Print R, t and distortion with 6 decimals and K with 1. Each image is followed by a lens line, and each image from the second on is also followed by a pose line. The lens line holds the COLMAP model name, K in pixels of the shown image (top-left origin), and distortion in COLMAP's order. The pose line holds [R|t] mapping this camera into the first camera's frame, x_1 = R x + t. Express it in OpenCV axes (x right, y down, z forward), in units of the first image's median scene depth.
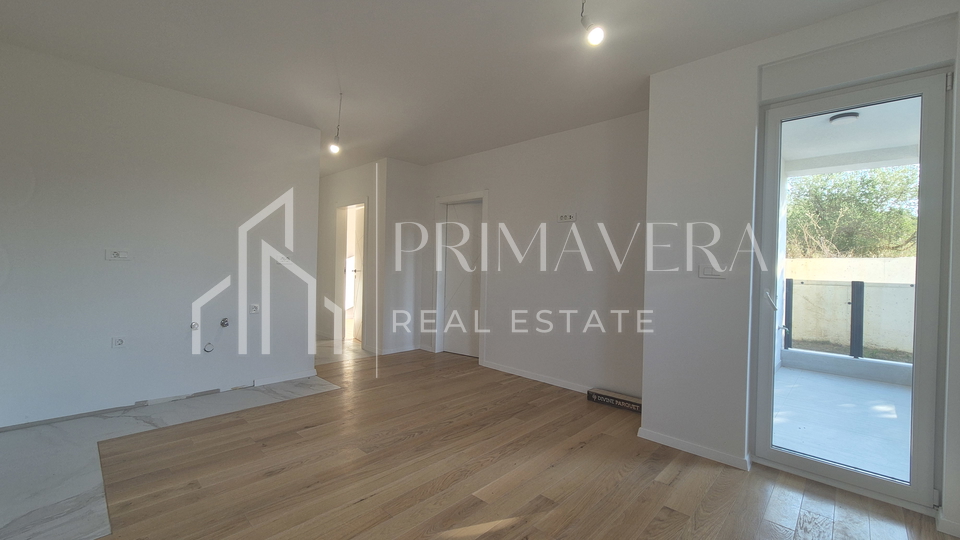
lens RADIAL K [[389.8, 0, 483.1], [0, 389.8, 272.8], [0, 0, 1]] dist [0.003578, 0.000294]
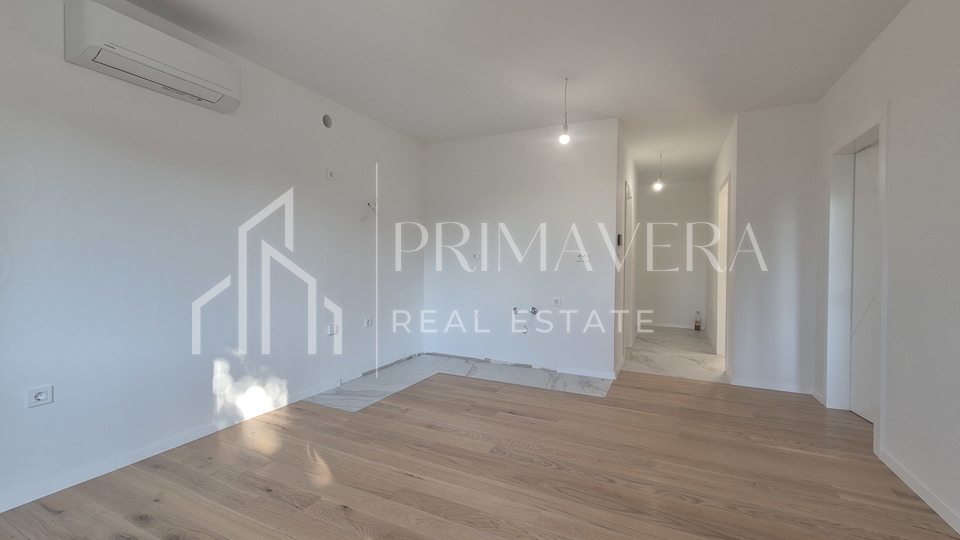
lens RADIAL K [[389.8, 0, 482.0], [0, 389.8, 270.9], [0, 0, 1]] dist [0.003578, 0.000294]
pose [[0.303842, -0.000475, -0.952722, 0.546390], [-0.013325, 0.999900, -0.004749, 0.013366], [0.952629, 0.014138, 0.303805, 0.597745]]
